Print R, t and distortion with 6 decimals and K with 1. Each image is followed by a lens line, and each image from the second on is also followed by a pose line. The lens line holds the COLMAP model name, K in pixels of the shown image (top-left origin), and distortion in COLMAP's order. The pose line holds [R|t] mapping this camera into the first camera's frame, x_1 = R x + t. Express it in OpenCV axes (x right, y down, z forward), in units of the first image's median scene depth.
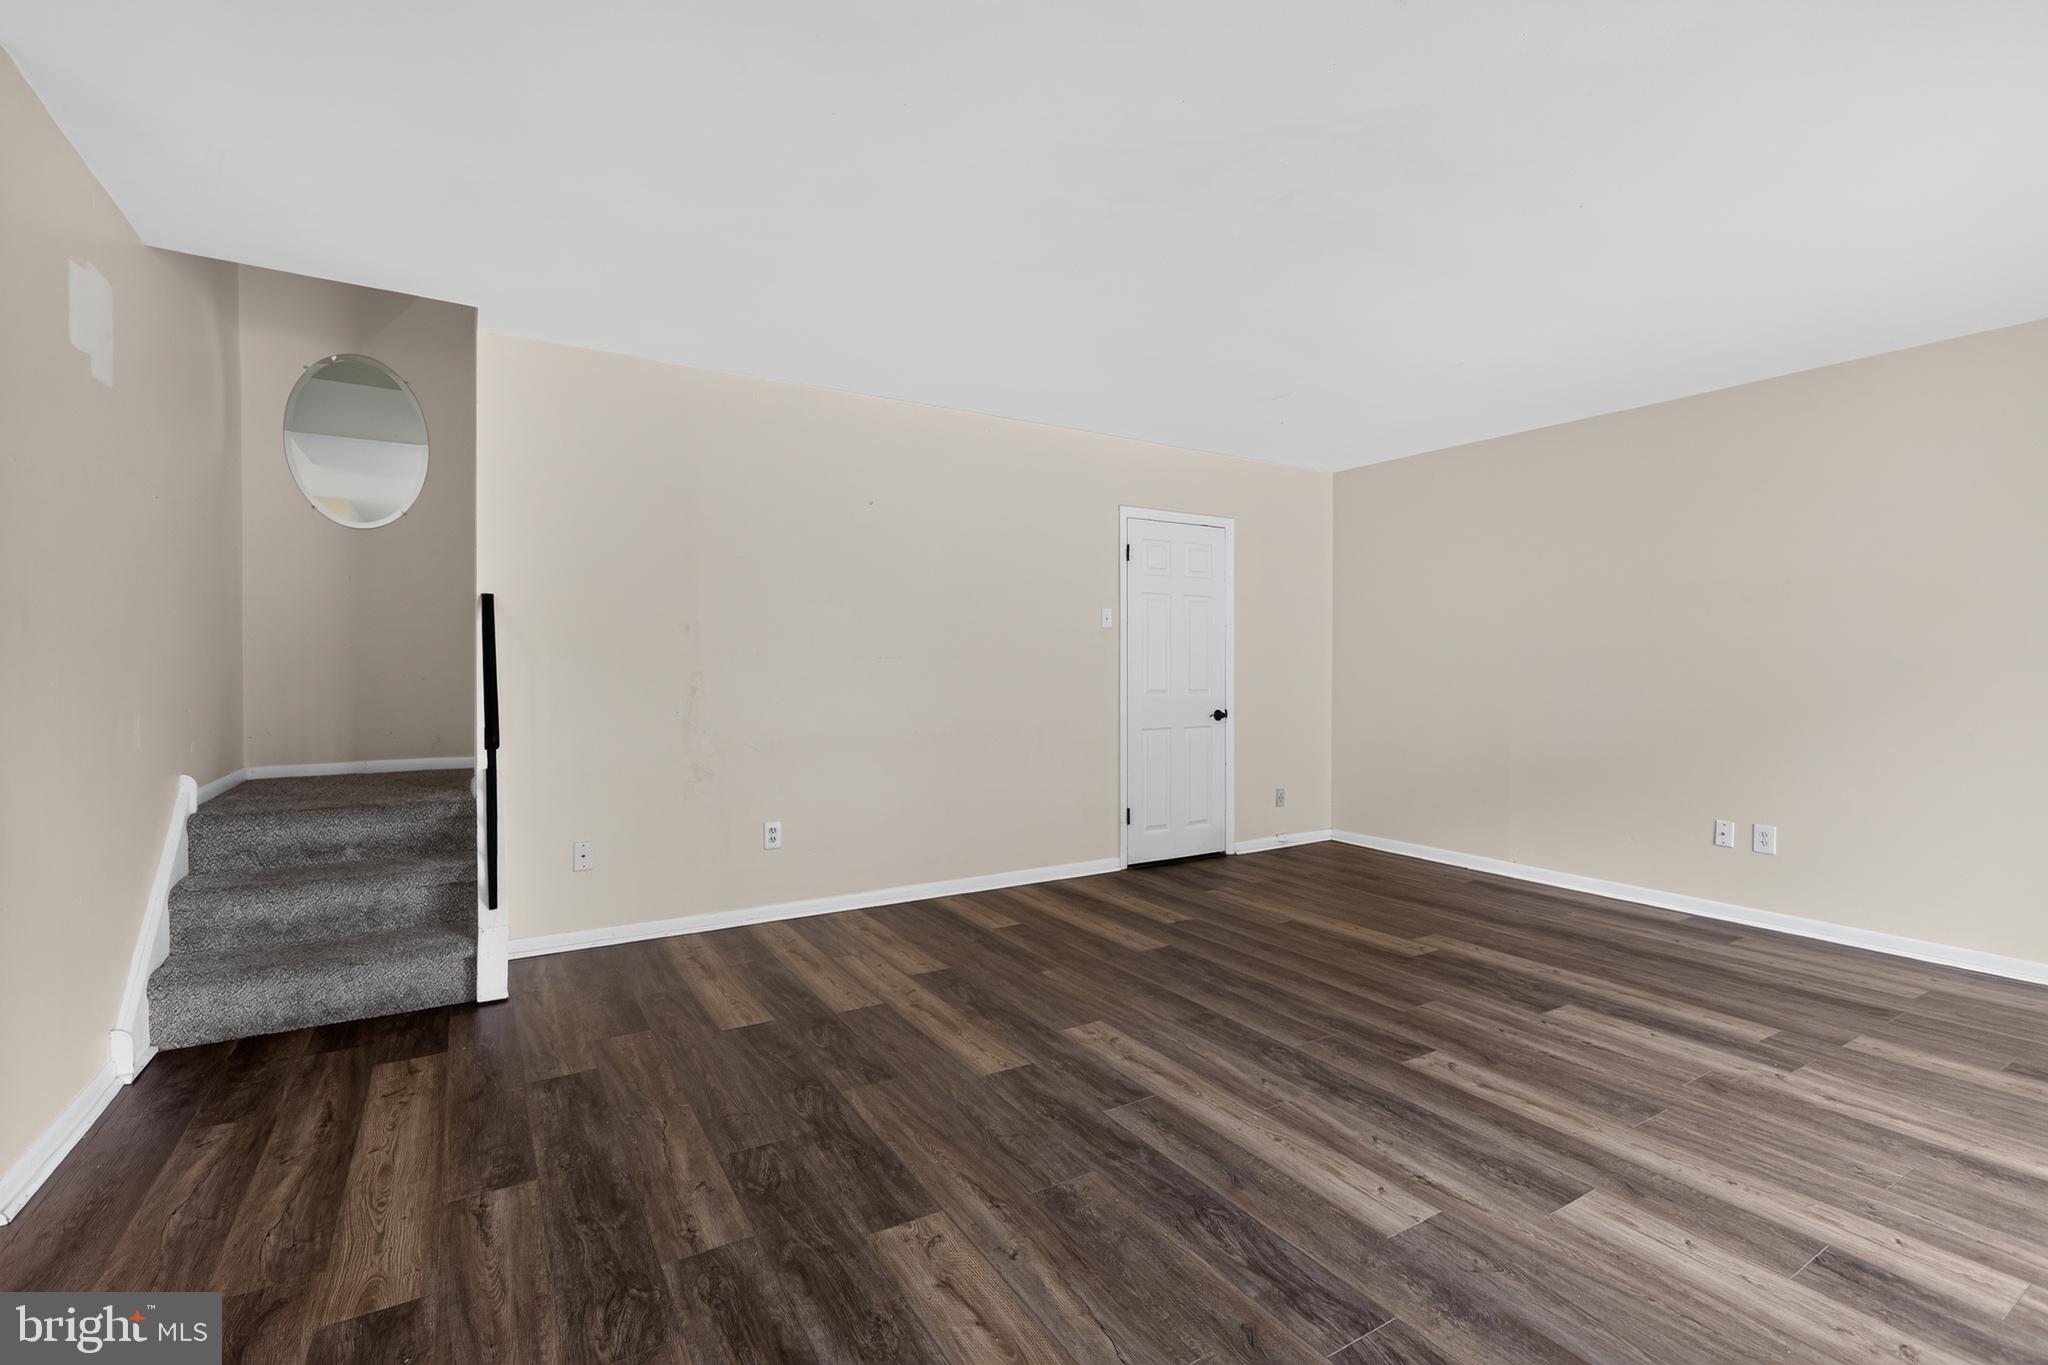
lens RADIAL K [[912.6, 0, 1025.4], [0, 912.6, 675.4], [0, 0, 1]] dist [-0.003245, 0.002988]
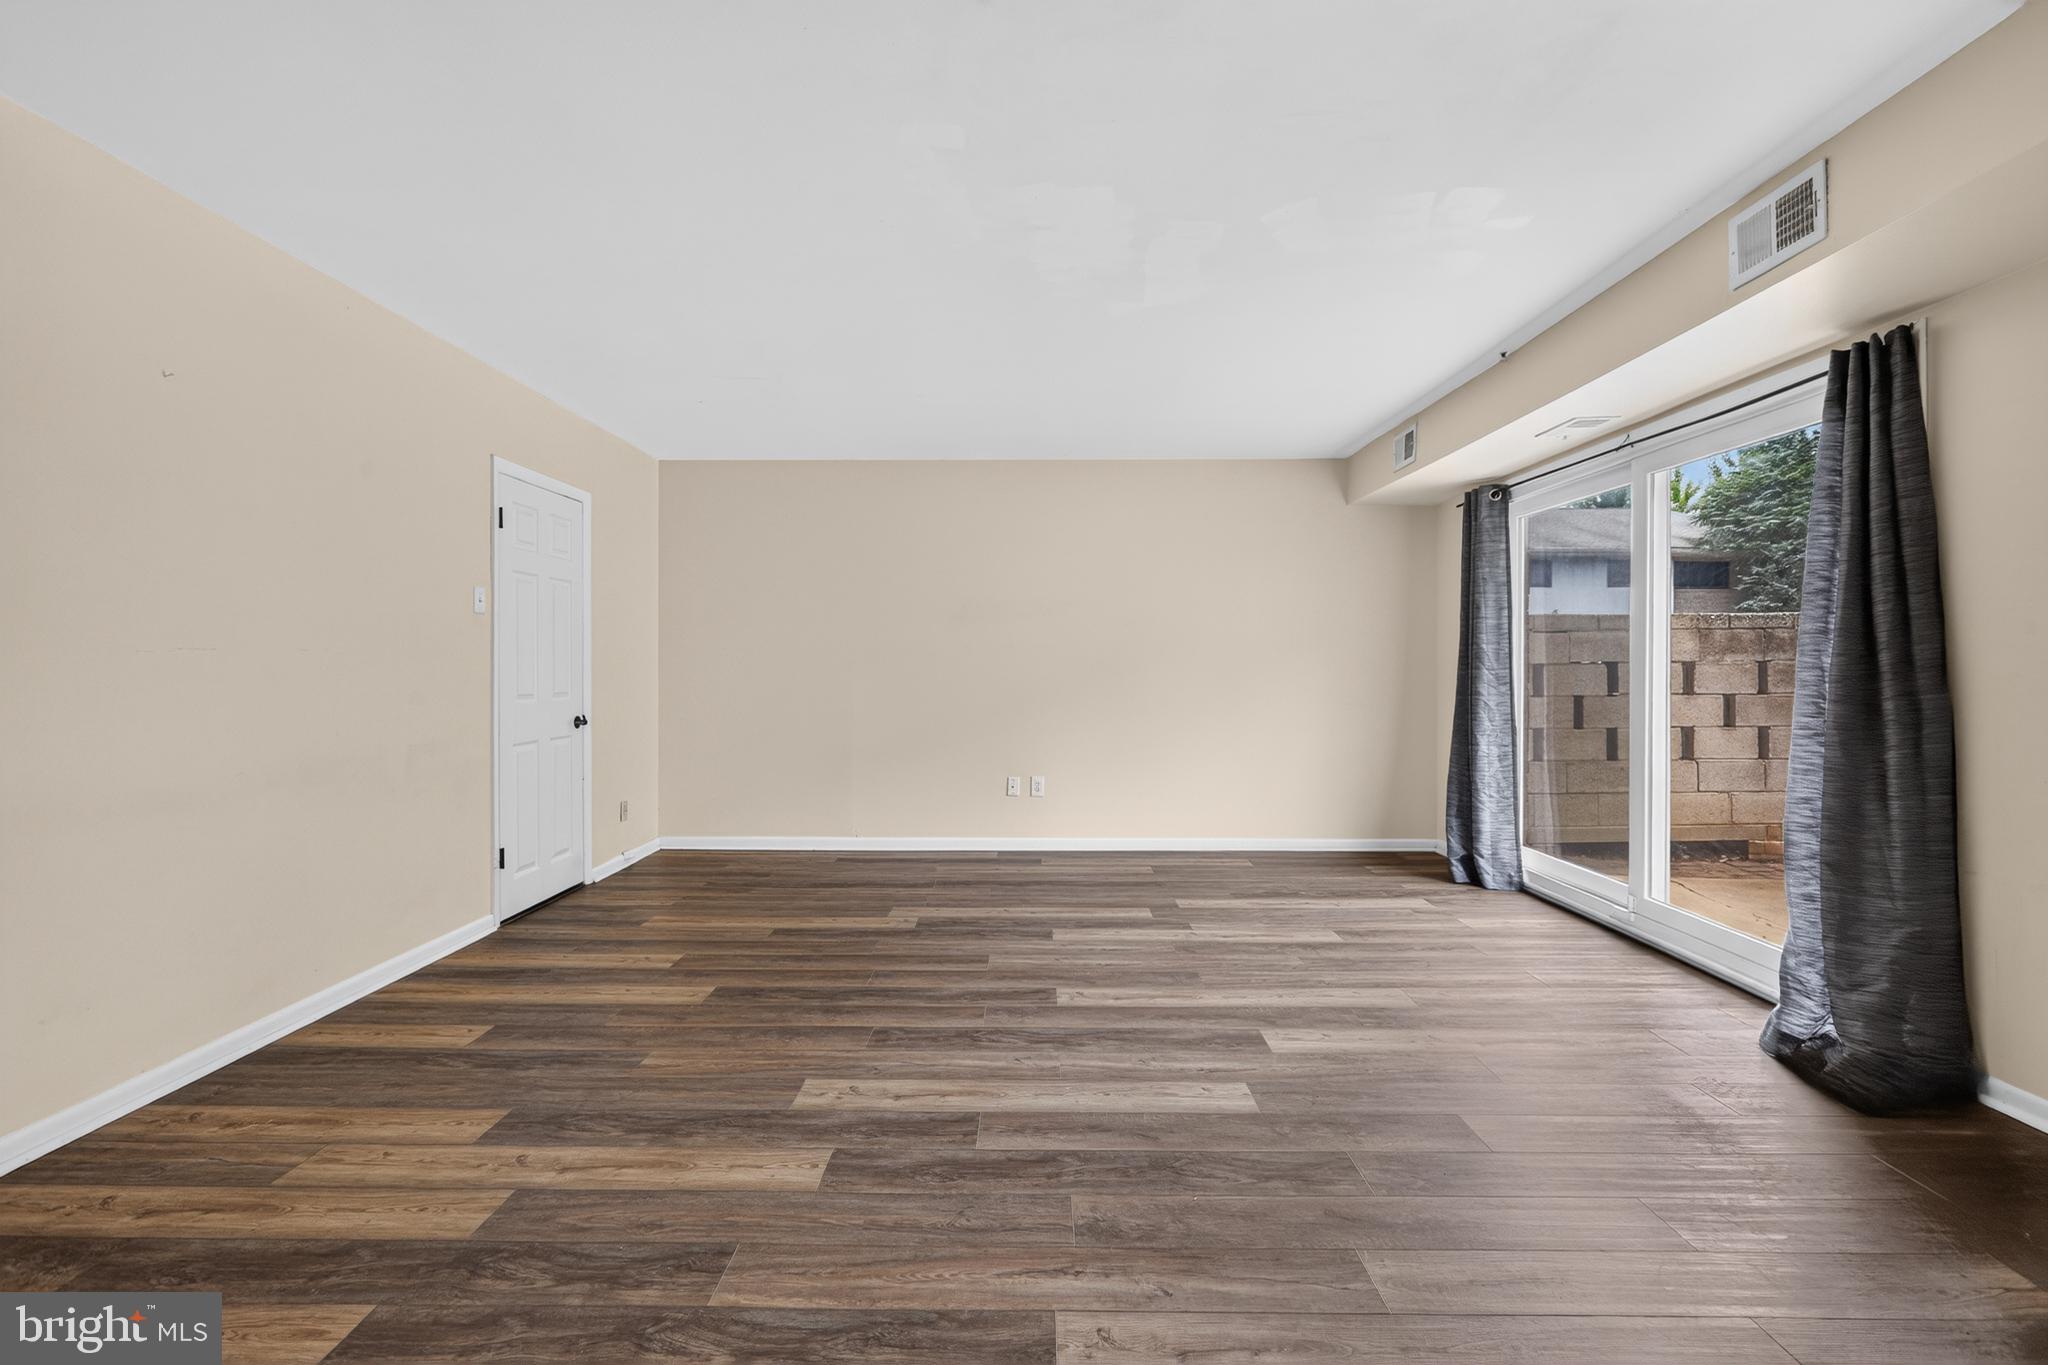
lens RADIAL K [[912.6, 0, 1017.0], [0, 912.6, 667.4], [0, 0, 1]] dist [-0.003245, 0.002988]
pose [[0.538380, -0.005588, 0.842684, -0.545289], [0.010180, 0.999948, 0.000127, -0.005624], [-0.842641, 0.008511, 0.538409, 0.381666]]
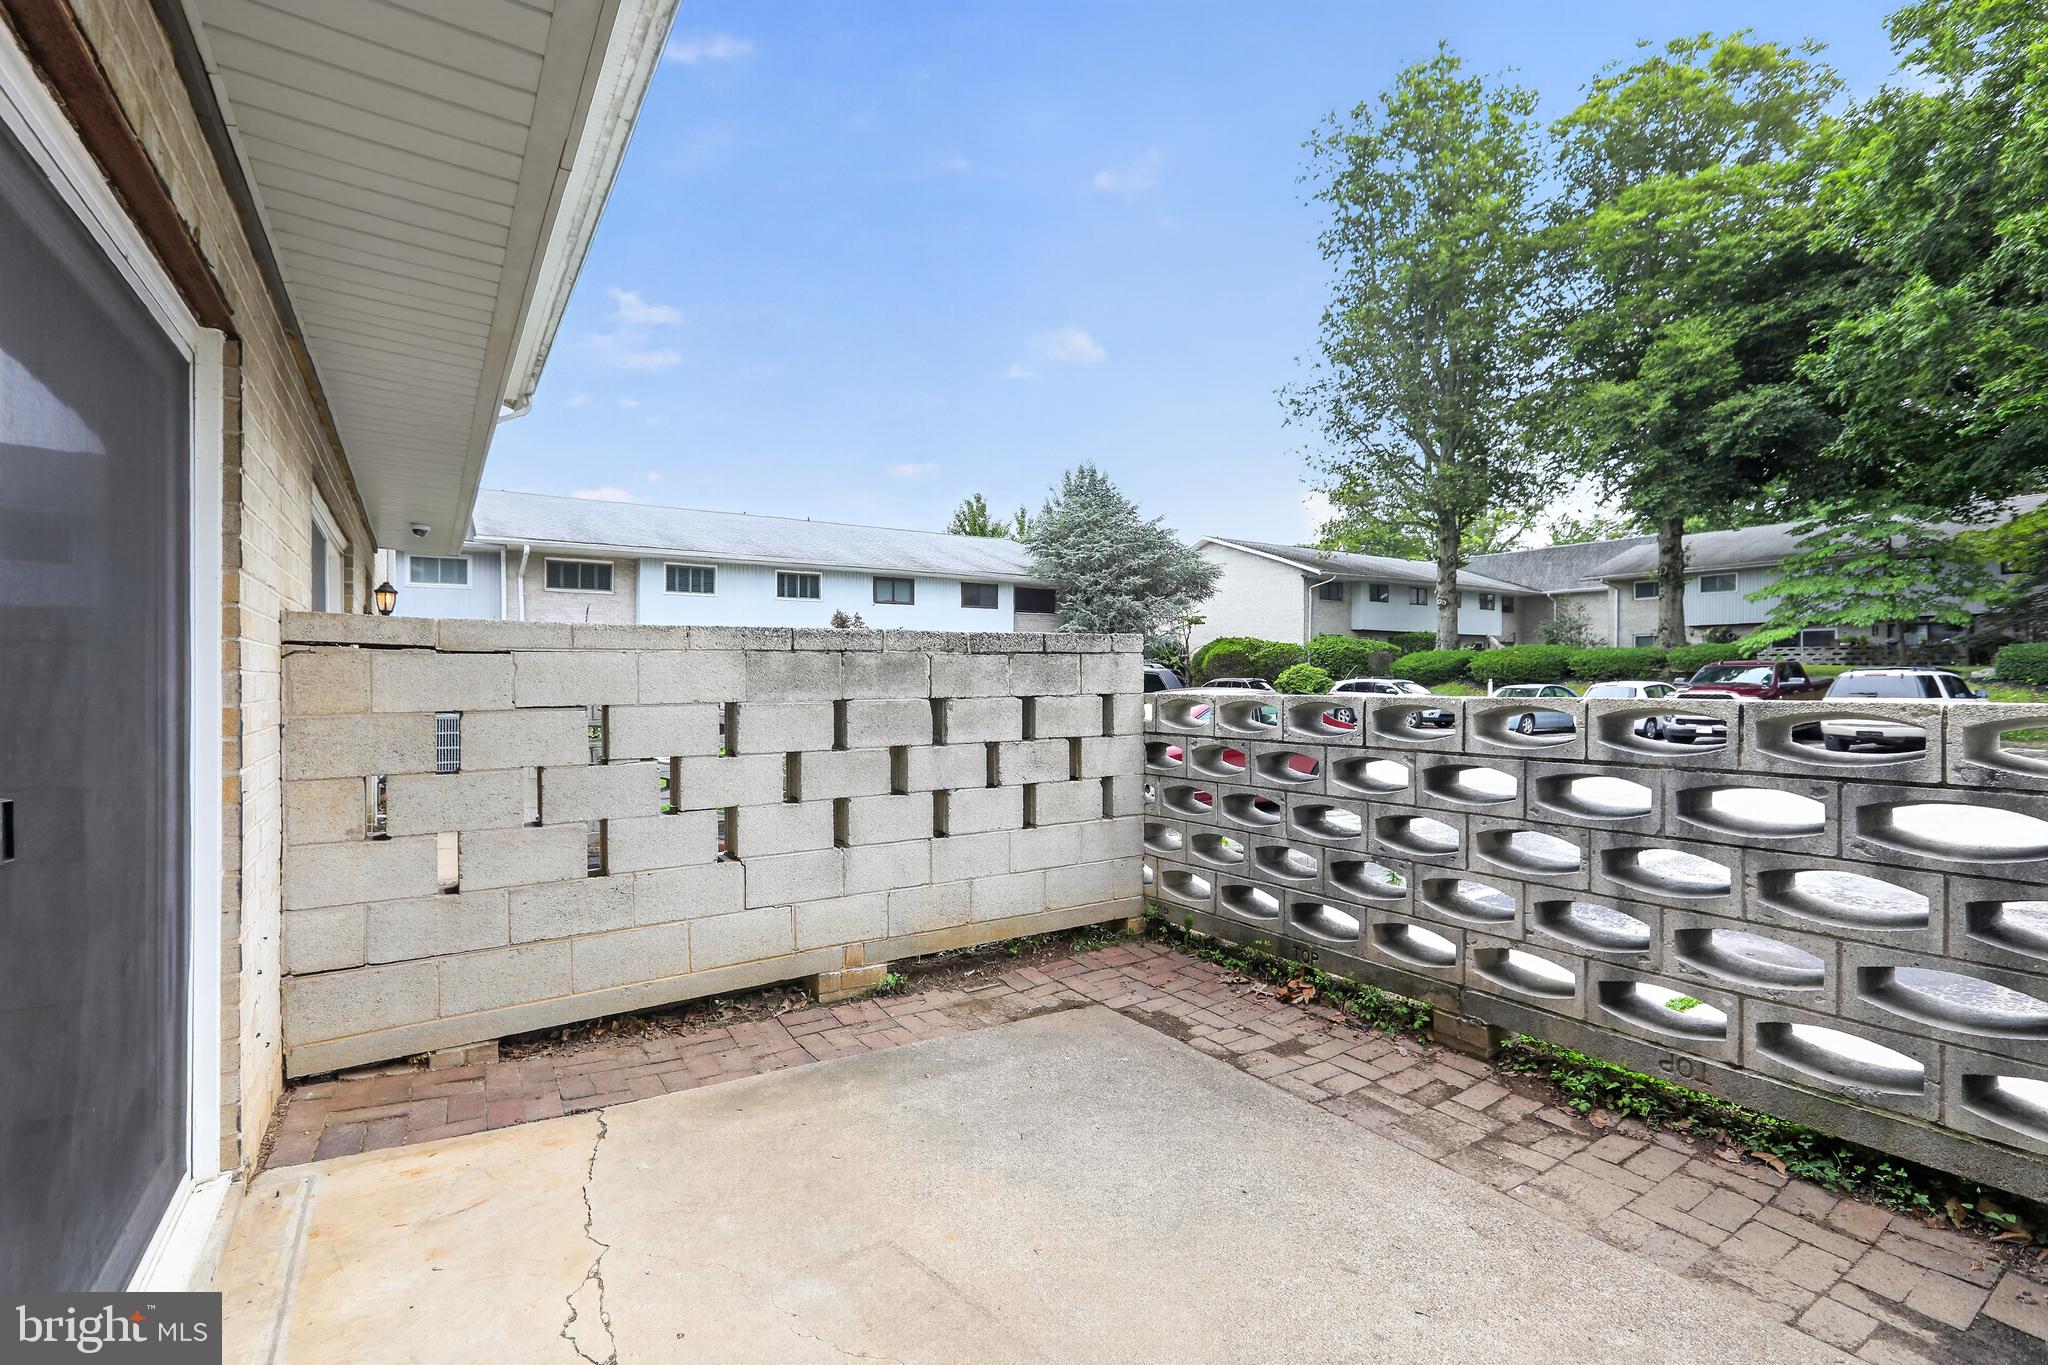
lens RADIAL K [[912.6, 0, 1009.5], [0, 912.6, 682.5], [0, 0, 1]] dist [-0.003245, 0.002988]
pose [[-0.005693, -0.009112, 0.999942, 0.662455], [0.008657, 0.999921, 0.009161, -0.038122], [-0.999946, 0.008709, -0.005613, -0.147461]]
